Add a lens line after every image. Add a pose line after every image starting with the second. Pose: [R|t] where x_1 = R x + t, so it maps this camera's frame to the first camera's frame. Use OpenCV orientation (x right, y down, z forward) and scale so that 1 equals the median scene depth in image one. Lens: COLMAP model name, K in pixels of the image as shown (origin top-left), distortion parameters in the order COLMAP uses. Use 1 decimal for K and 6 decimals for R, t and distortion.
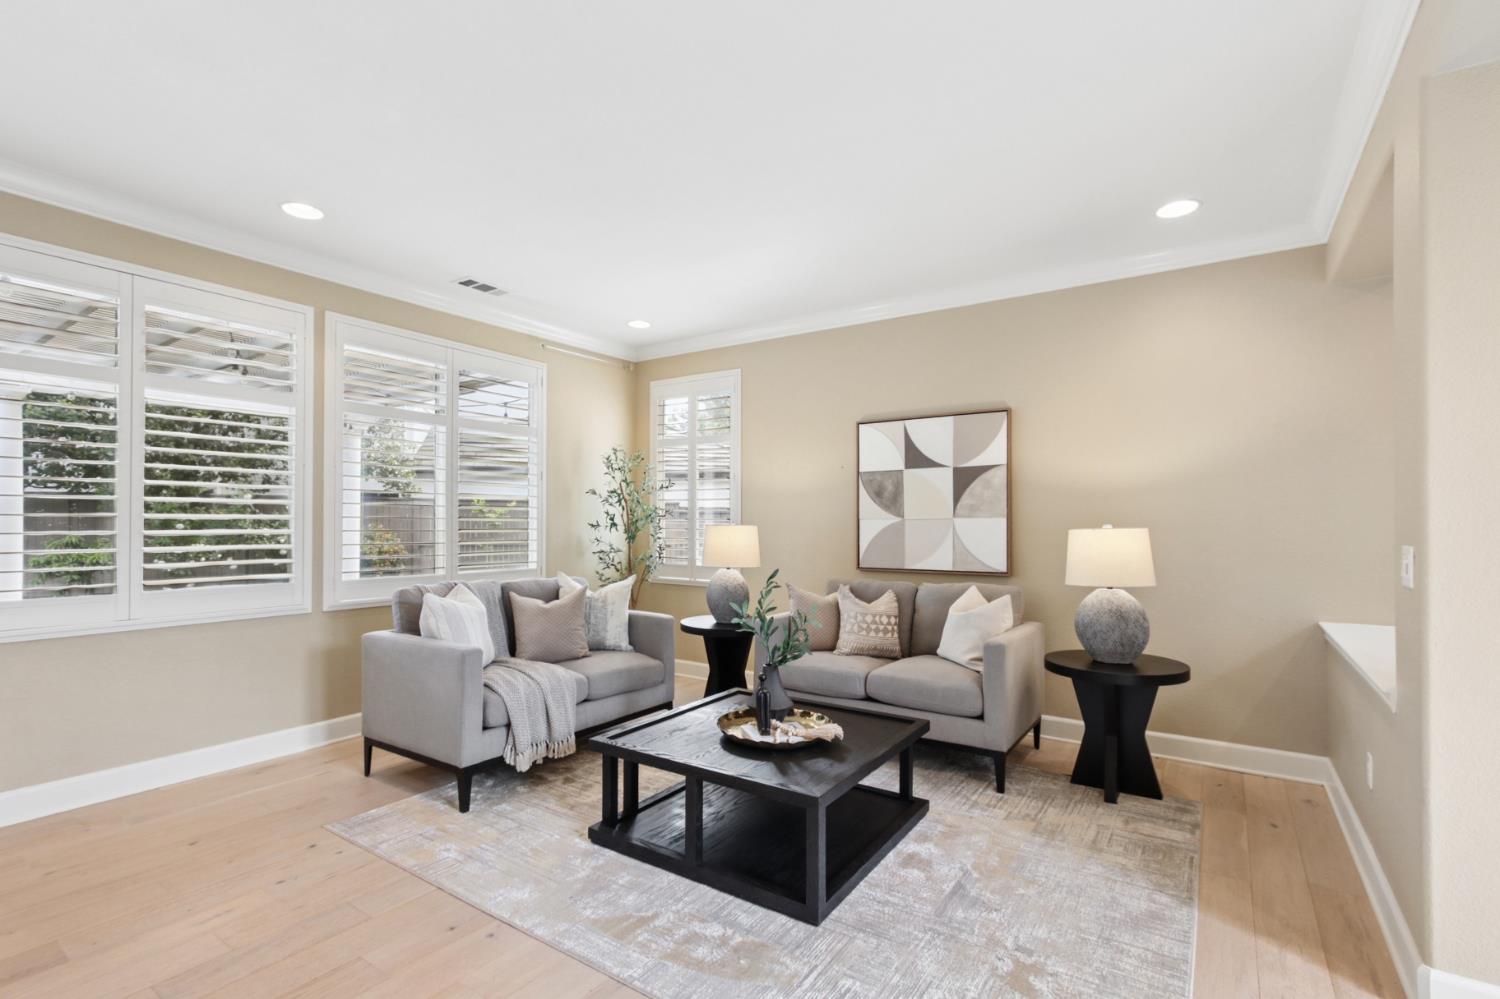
lens RADIAL K [[698.3, 0, 745.2], [0, 698.3, 509.3], [0, 0, 1]] dist [-0.001252, 0.004292]
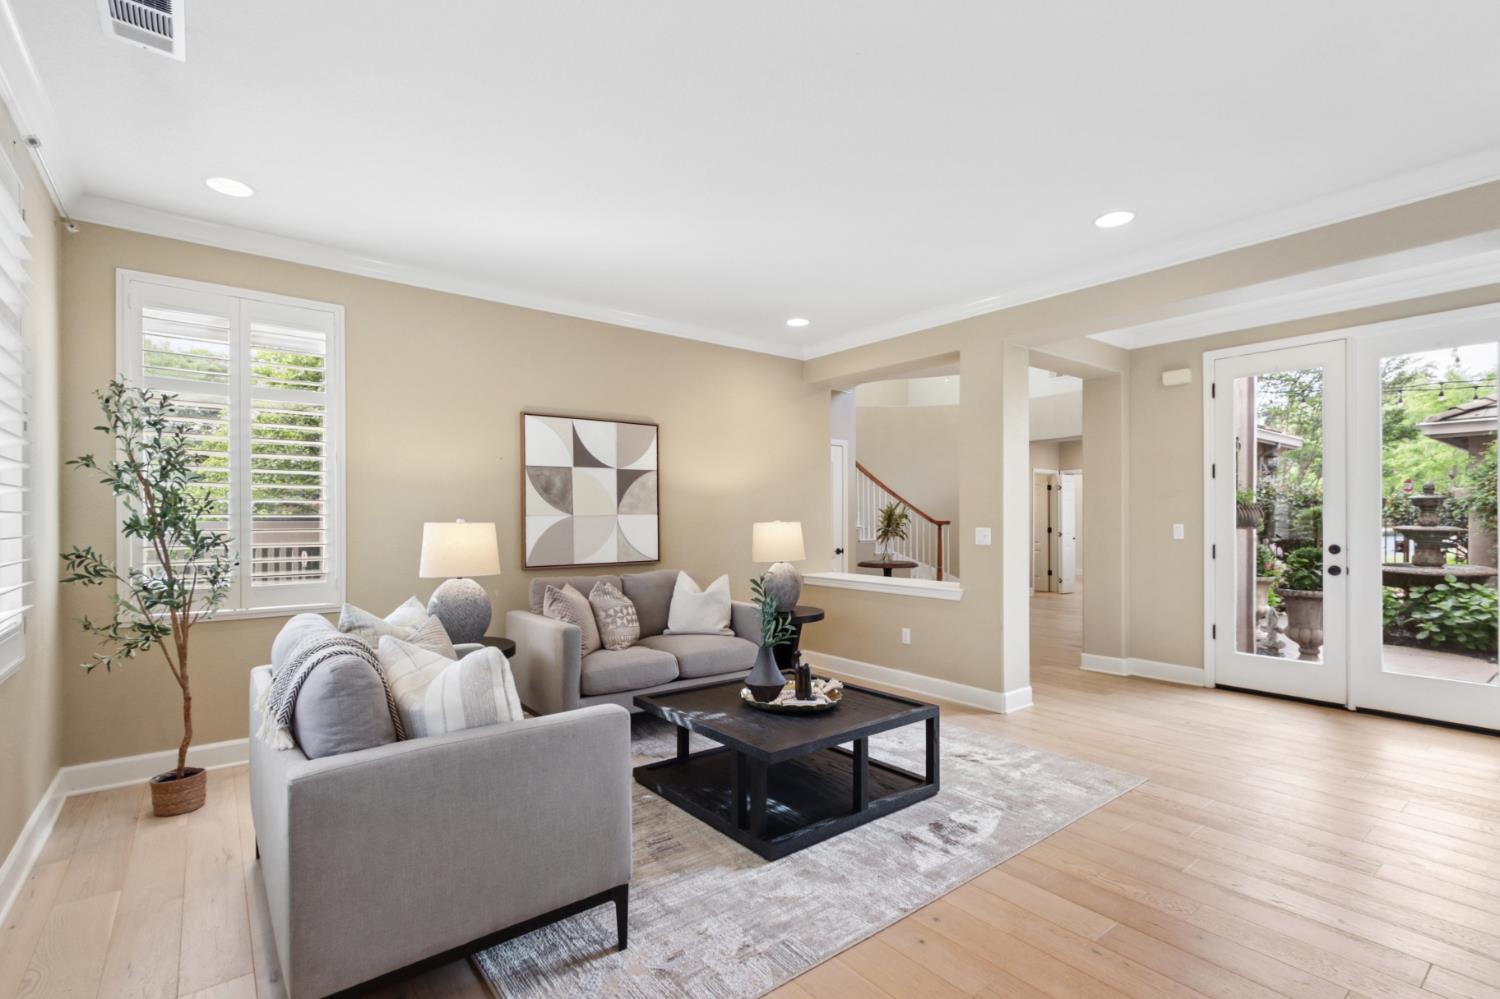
lens RADIAL K [[698.3, 0, 761.3], [0, 698.3, 508.7], [0, 0, 1]] dist [-0.001252, 0.004292]
pose [[0.281389, 0.010239, 0.959539, -0.690624], [-0.015919, 0.999855, -0.006000, 0.005833], [-0.959462, -0.013587, 0.281511, 0.459903]]
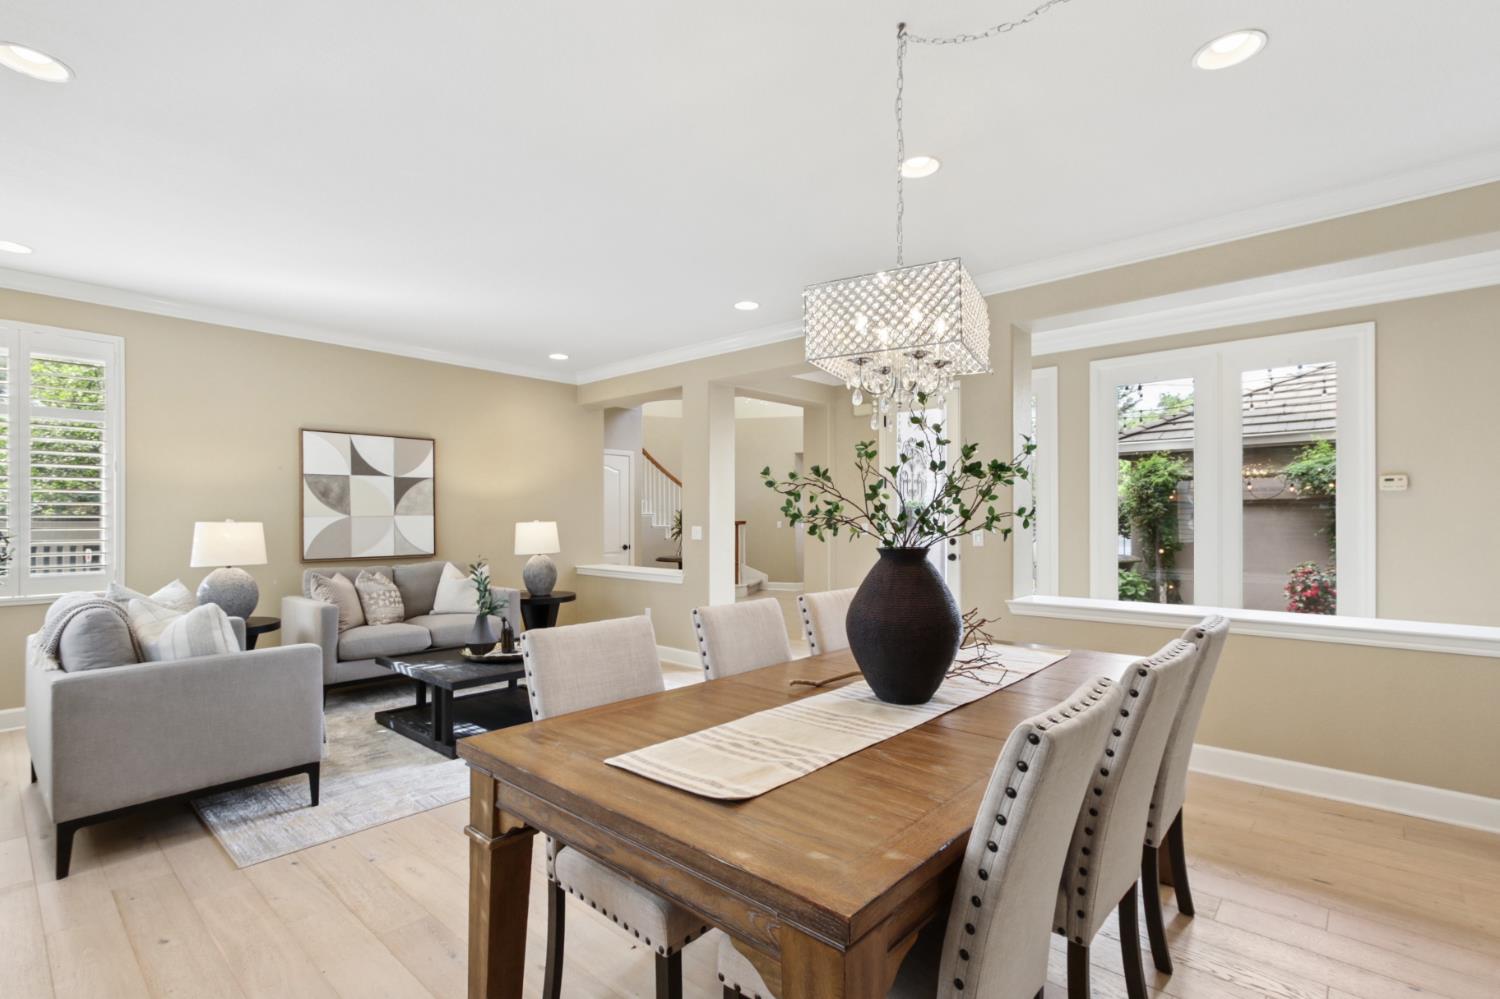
lens RADIAL K [[698.3, 0, 757.2], [0, 698.3, 507.4], [0, 0, 1]] dist [-0.001252, 0.004292]
pose [[0.116424, 0.012827, 0.993117, -0.907484], [-0.017744, 0.999784, -0.010833, -0.000611], [-0.993041, -0.016361, 0.116626, 0.167900]]
